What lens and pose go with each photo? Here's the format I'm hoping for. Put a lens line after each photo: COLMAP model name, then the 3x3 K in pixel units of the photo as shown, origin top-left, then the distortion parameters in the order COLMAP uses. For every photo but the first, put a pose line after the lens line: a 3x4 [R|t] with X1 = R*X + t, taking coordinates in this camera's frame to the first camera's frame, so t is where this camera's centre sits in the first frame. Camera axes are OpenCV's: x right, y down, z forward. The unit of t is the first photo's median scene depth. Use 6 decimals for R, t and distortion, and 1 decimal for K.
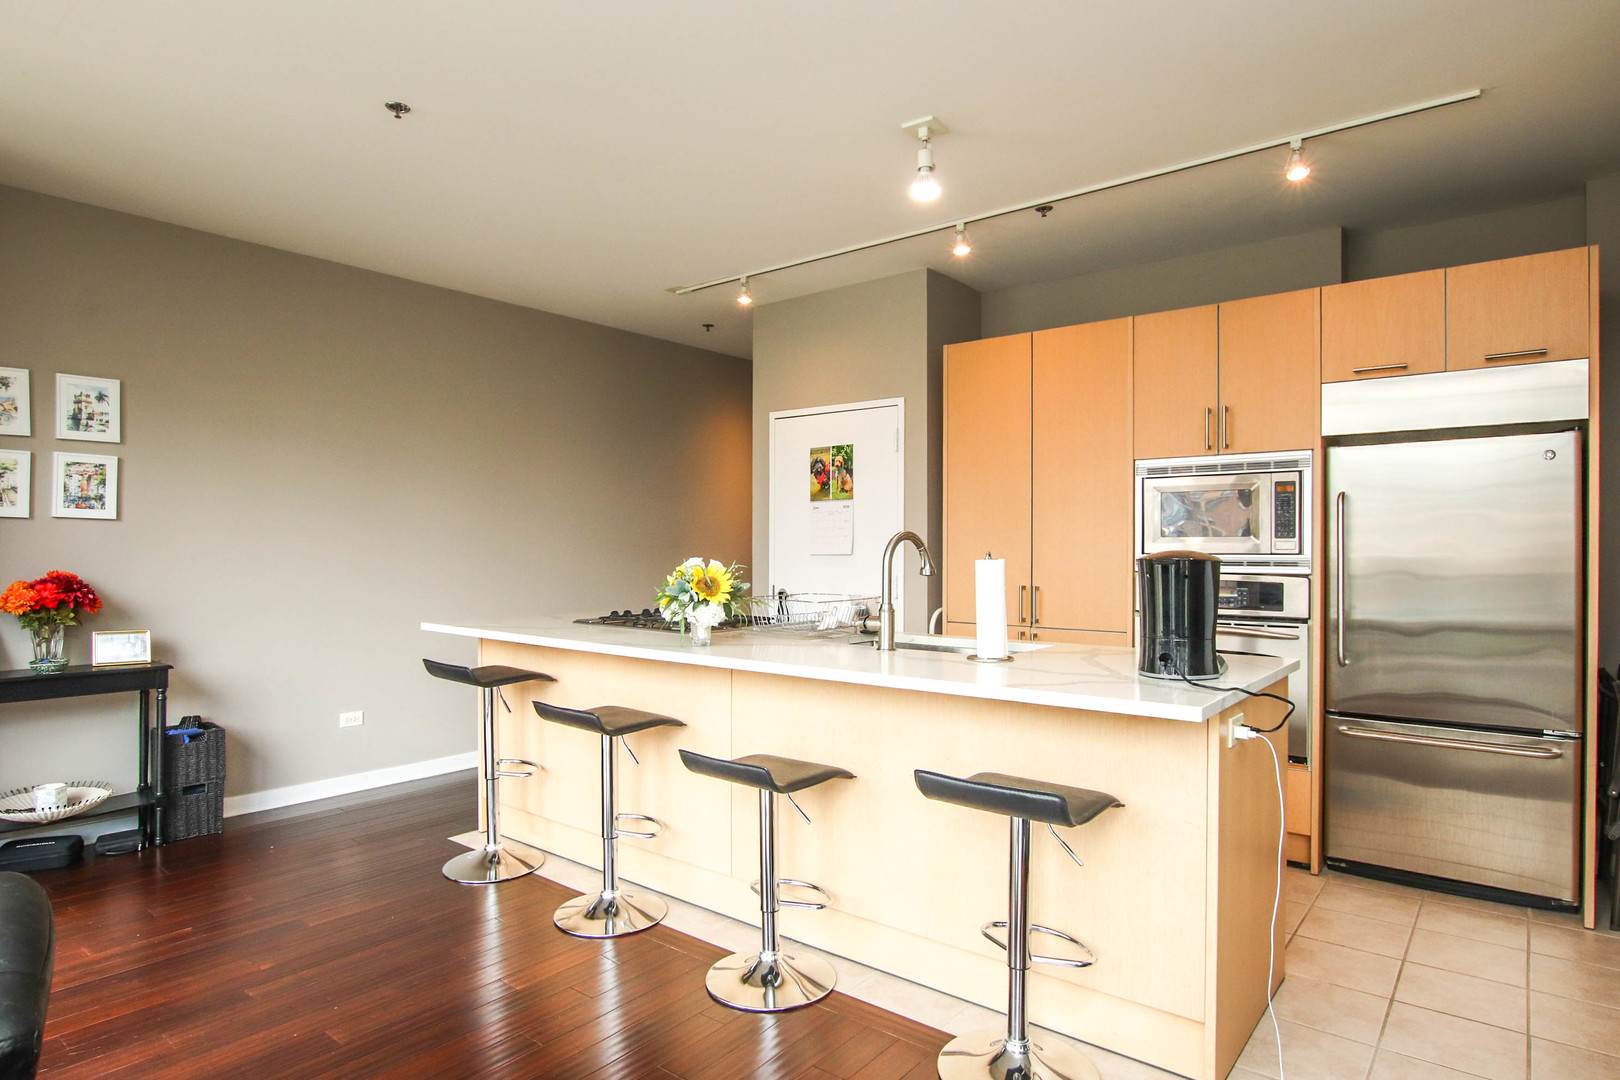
lens RADIAL K [[925.0, 0, 803.4], [0, 925.0, 545.1], [0, 0, 1]] dist [-0.000703, 0.000366]
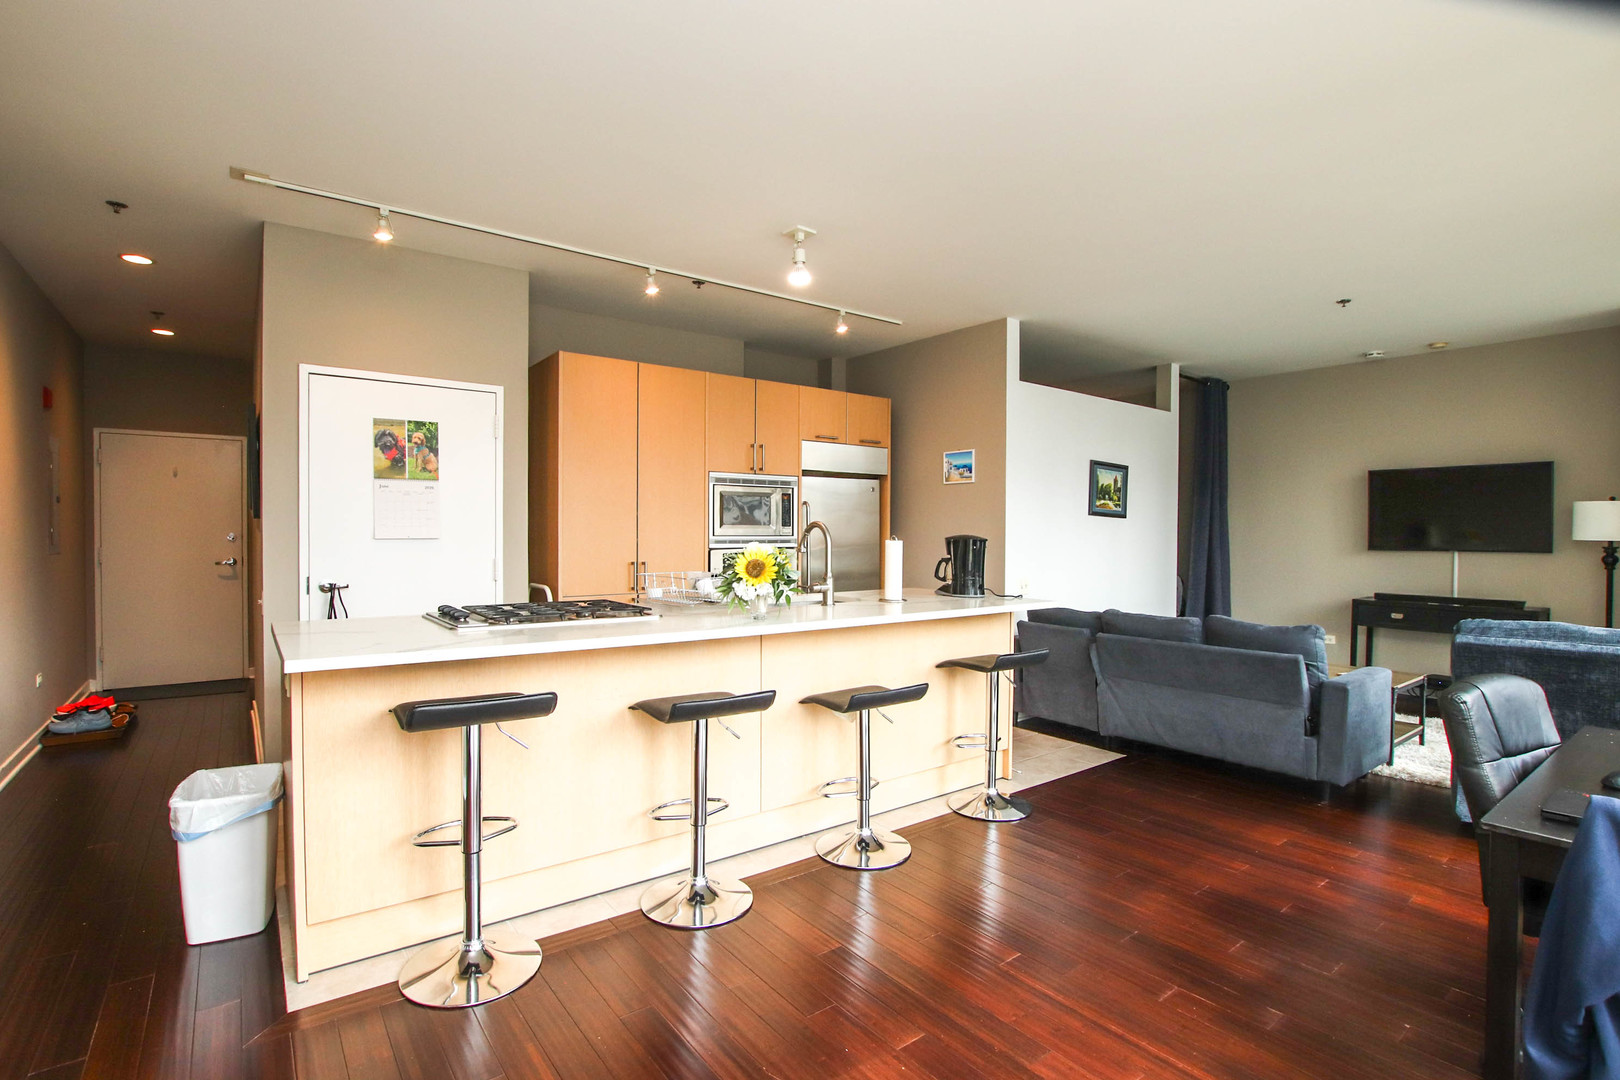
lens RADIAL K [[782.2, 0, 819.8], [0, 782.2, 535.6], [0, 0, 1]] dist [-0.026592, 0.001096]
pose [[0.222820, -0.005983, 0.974841, -0.816939], [-0.005337, 0.999959, 0.007357, -0.001457], [-0.974845, -0.006843, 0.222779, 0.566968]]
